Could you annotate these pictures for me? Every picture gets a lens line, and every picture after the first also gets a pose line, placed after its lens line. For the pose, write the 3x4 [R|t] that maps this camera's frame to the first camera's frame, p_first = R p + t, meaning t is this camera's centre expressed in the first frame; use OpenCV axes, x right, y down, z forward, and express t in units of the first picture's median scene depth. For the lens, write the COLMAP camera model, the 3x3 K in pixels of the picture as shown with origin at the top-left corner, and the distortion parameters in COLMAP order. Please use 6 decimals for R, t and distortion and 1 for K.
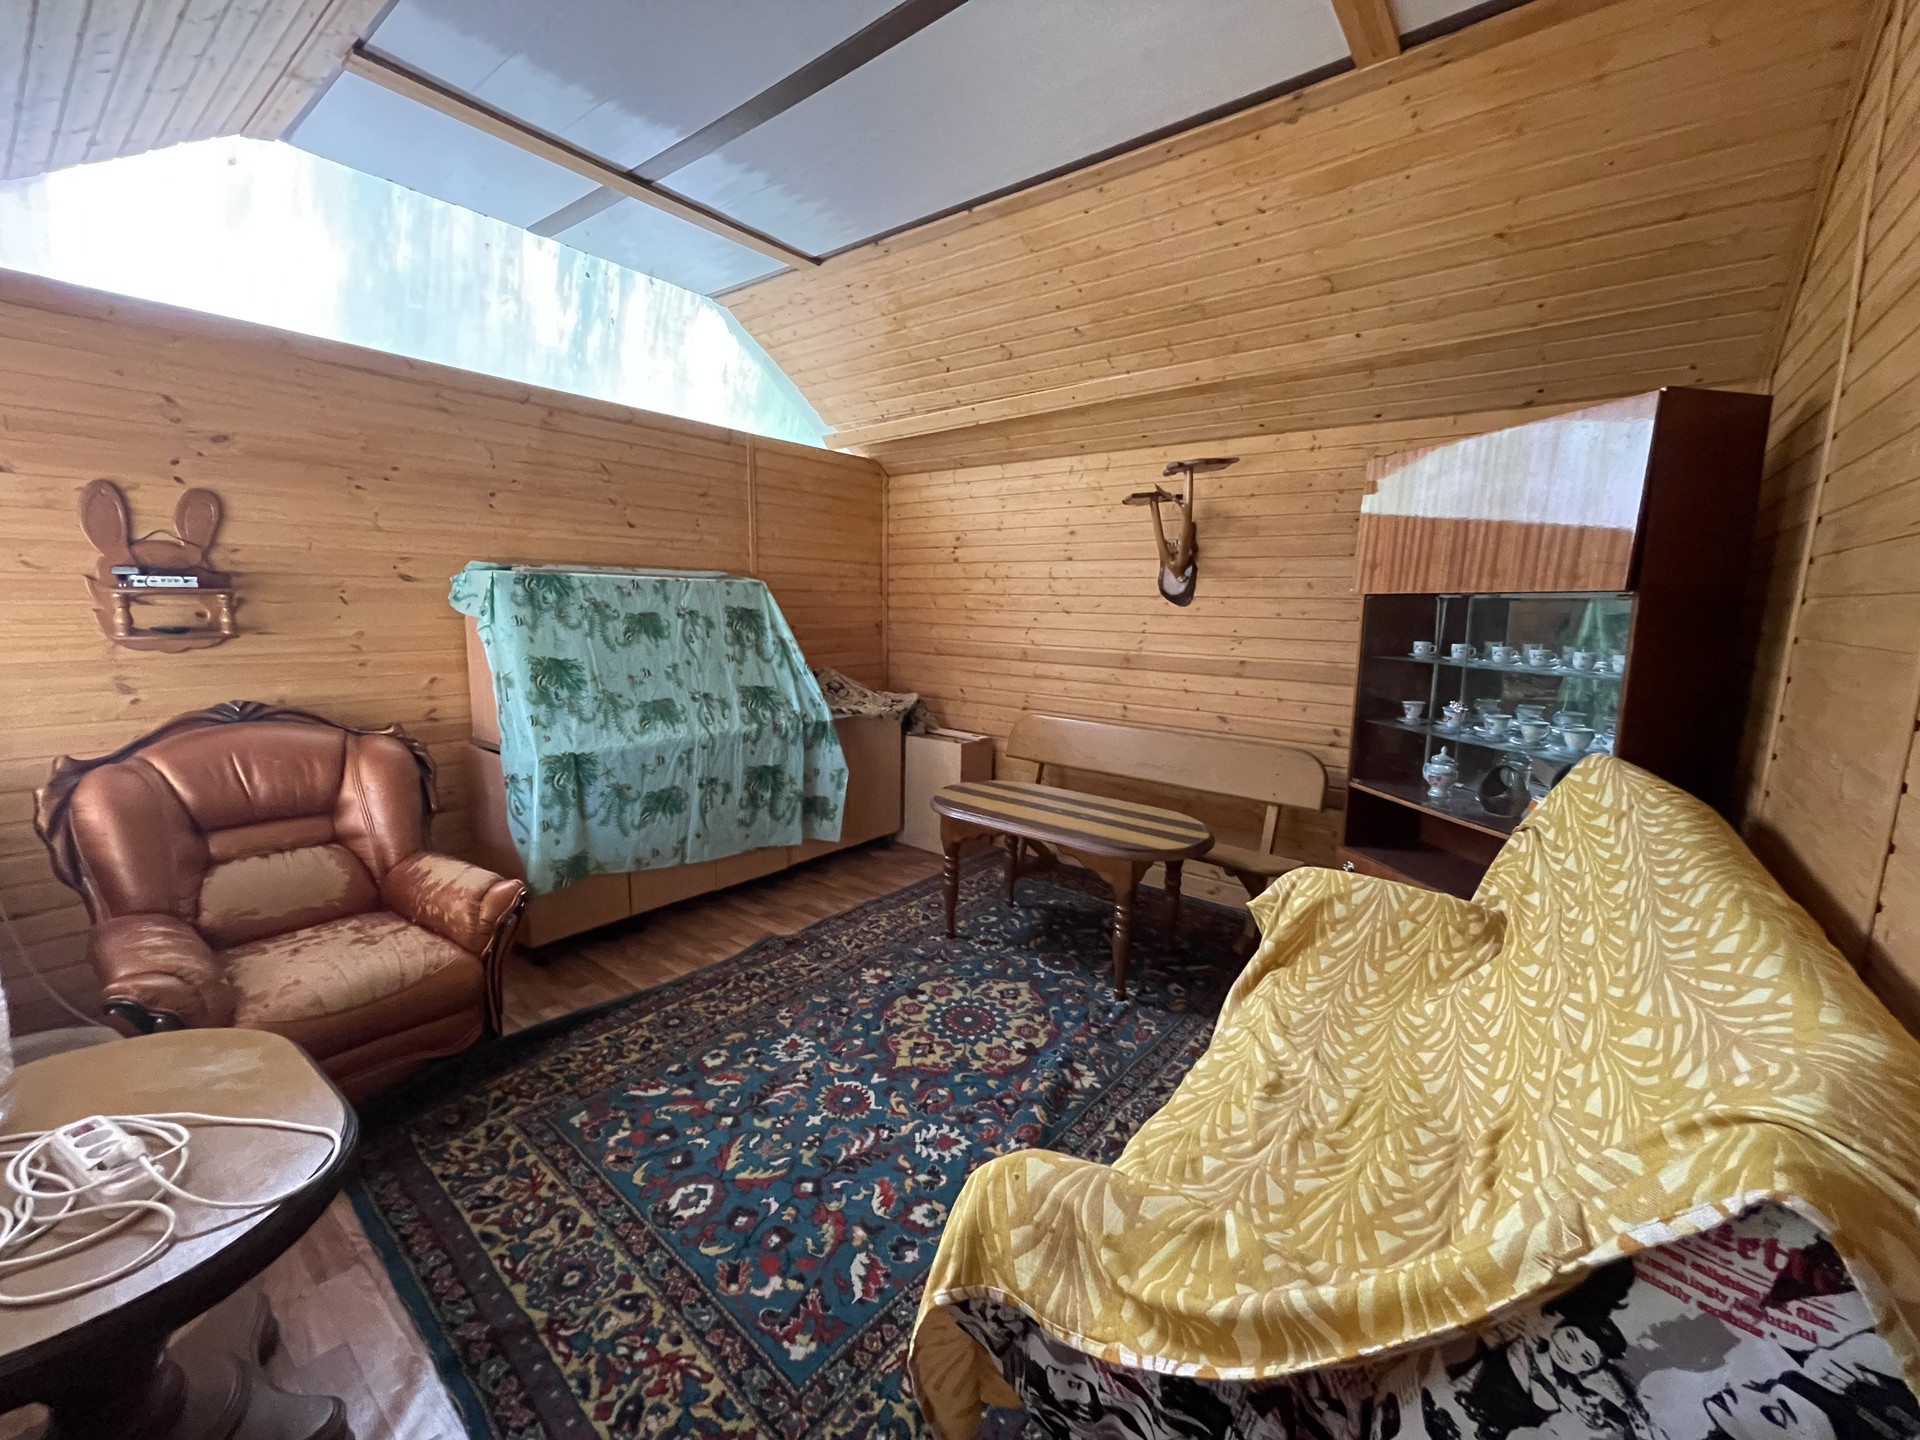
lens RADIAL K [[779.3, 0, 963.6], [0, 779.3, 718.5], [0, 0, 1]] dist [-0.002350, 0.000531]
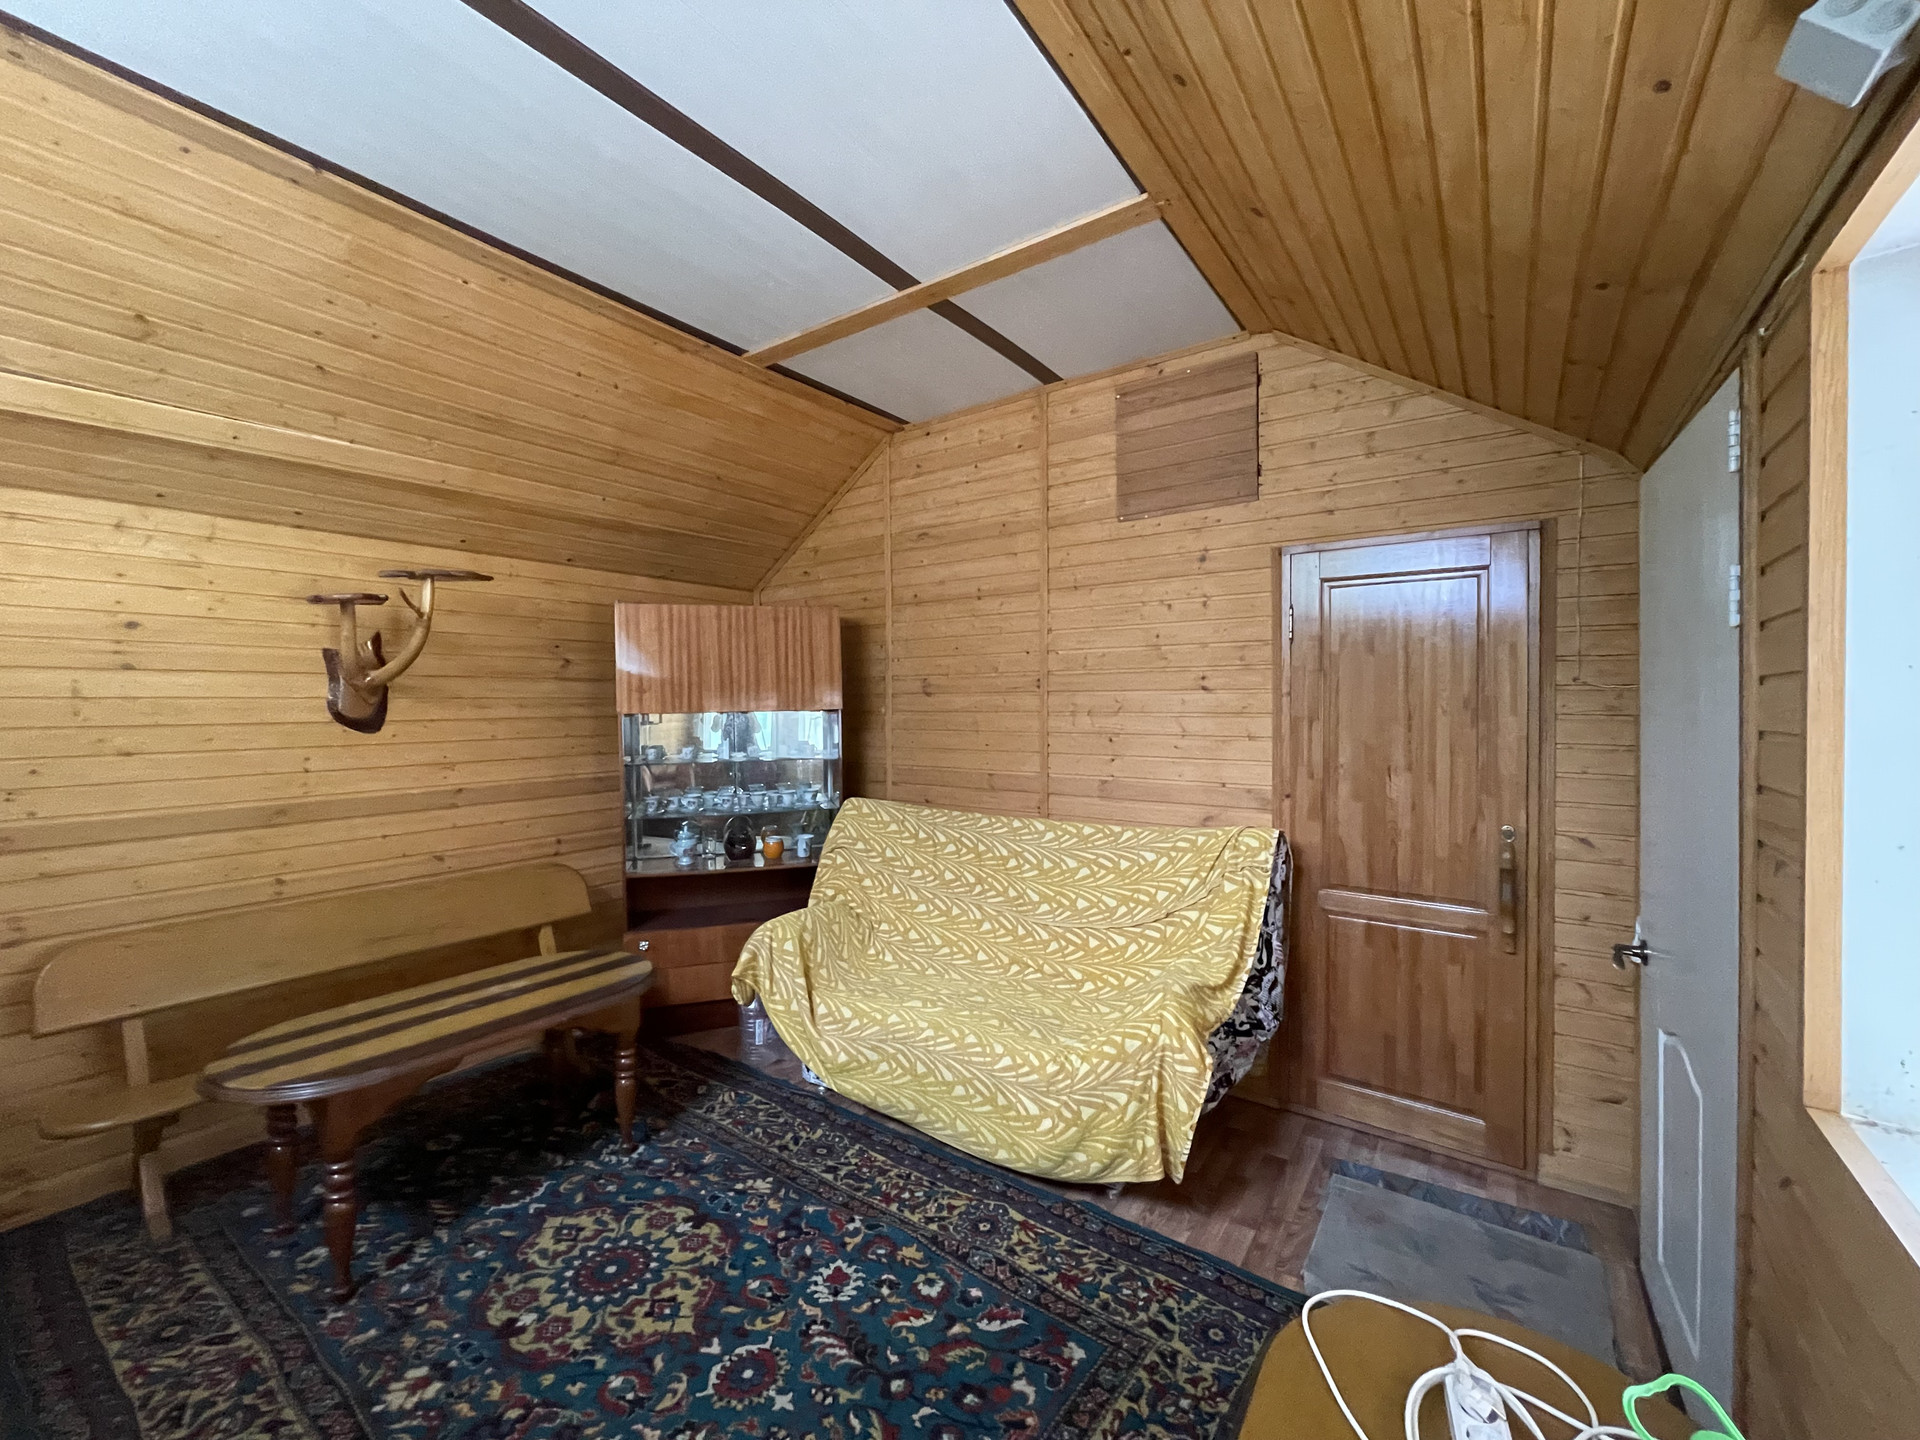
lens RADIAL K [[779.3, 0, 966.5], [0, 779.3, 717.6], [0, 0, 1]] dist [-0.002350, 0.000531]
pose [[-0.057946, -0.032108, 0.997803, -0.834446], [0.162658, 0.985823, 0.041169, -0.140210], [-0.984979, 0.164687, -0.051902, 0.652648]]
